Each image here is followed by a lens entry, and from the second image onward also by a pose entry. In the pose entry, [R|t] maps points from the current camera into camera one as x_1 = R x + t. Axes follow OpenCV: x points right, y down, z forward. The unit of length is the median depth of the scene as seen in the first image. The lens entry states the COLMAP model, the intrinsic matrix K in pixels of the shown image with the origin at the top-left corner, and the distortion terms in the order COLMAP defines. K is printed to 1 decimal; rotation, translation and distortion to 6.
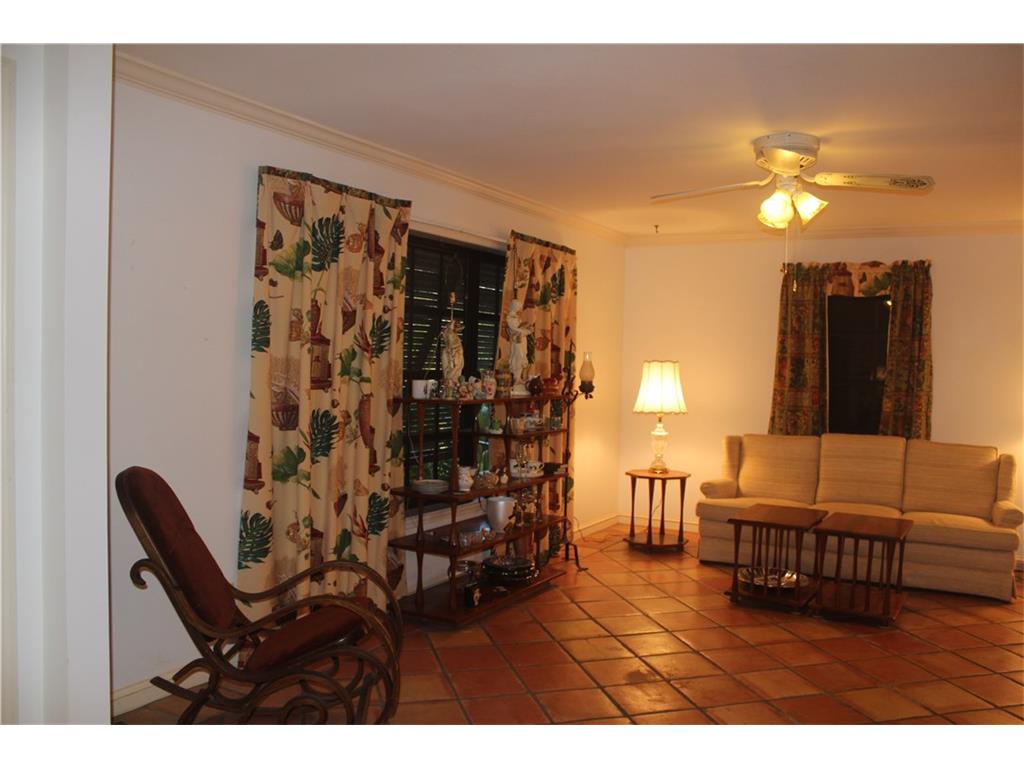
lens RADIAL K [[852.9, 0, 512.2], [0, 852.9, 390.6], [0, 0, 1]] dist [-0.156351, 0.129201]
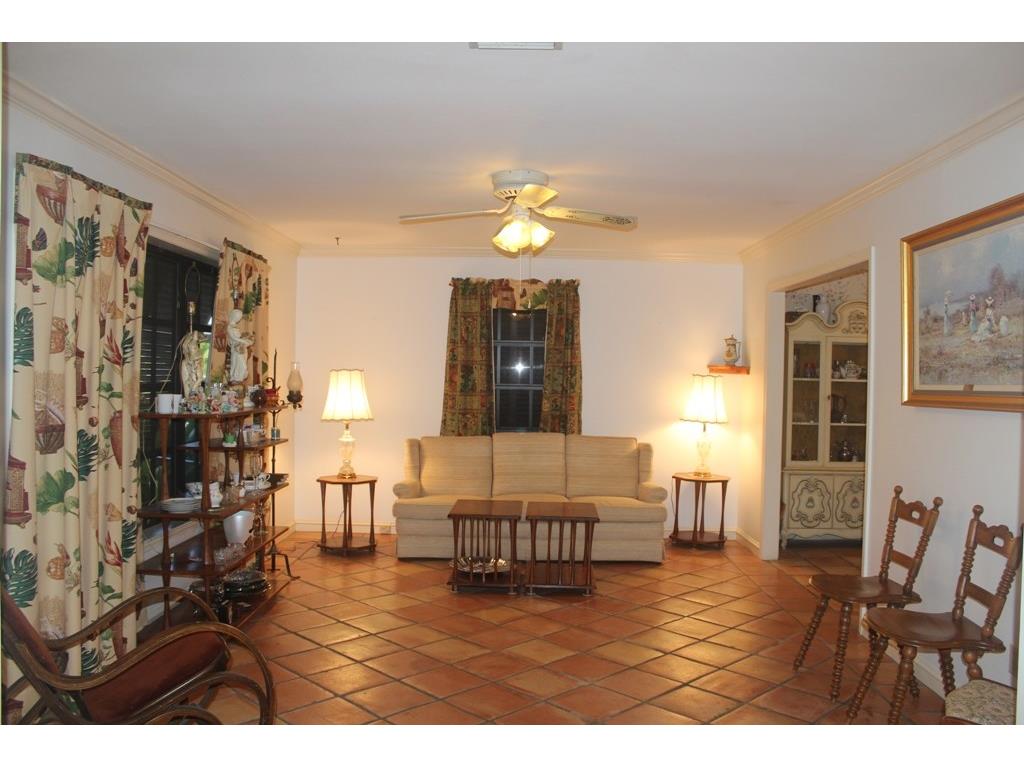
lens RADIAL K [[852.9, 0, 514.7], [0, 852.9, 390.6], [0, 0, 1]] dist [-0.156351, 0.129201]
pose [[0.869783, -0.022142, 0.492937, -0.179152], [0.025366, 0.999678, 0.000146, -0.004823], [-0.492782, 0.012376, 0.870065, 0.002381]]
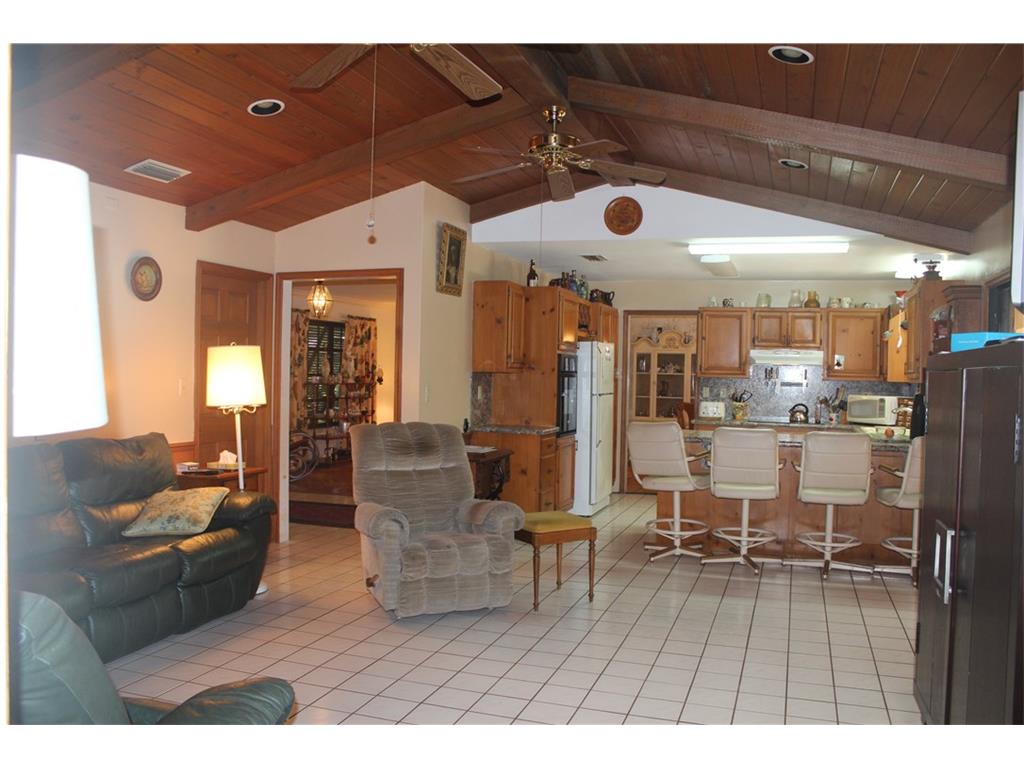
lens RADIAL K [[852.9, 0, 503.6], [0, 852.9, 382.9], [0, 0, 1]] dist [-0.156351, 0.129201]
pose [[0.982902, -0.012209, 0.183727, -0.009039], [0.016029, 0.999685, -0.019319, 0.055982], [-0.183433, 0.021933, 0.982788, -1.380435]]
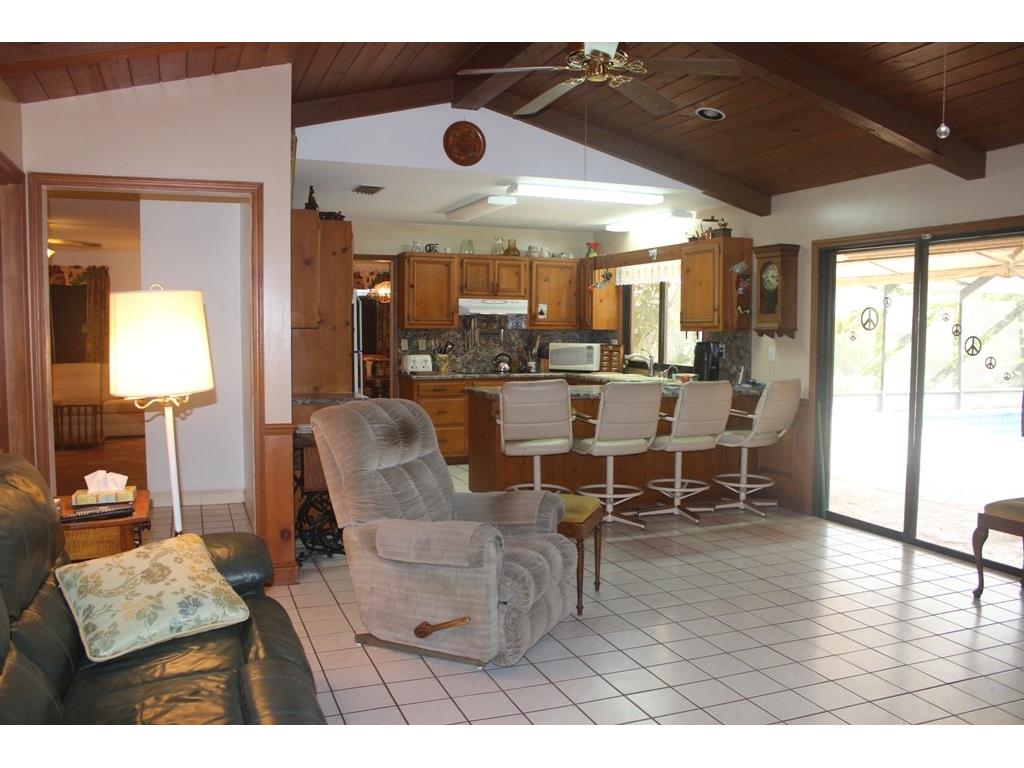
lens RADIAL K [[852.9, 0, 512.0], [0, 852.9, 394.3], [0, 0, 1]] dist [-0.156351, 0.129201]
pose [[0.628000, -0.087503, 0.773278, -0.404802], [0.043607, 0.996054, 0.077297, 0.026513], [-0.776991, -0.014823, 0.629338, -0.930863]]
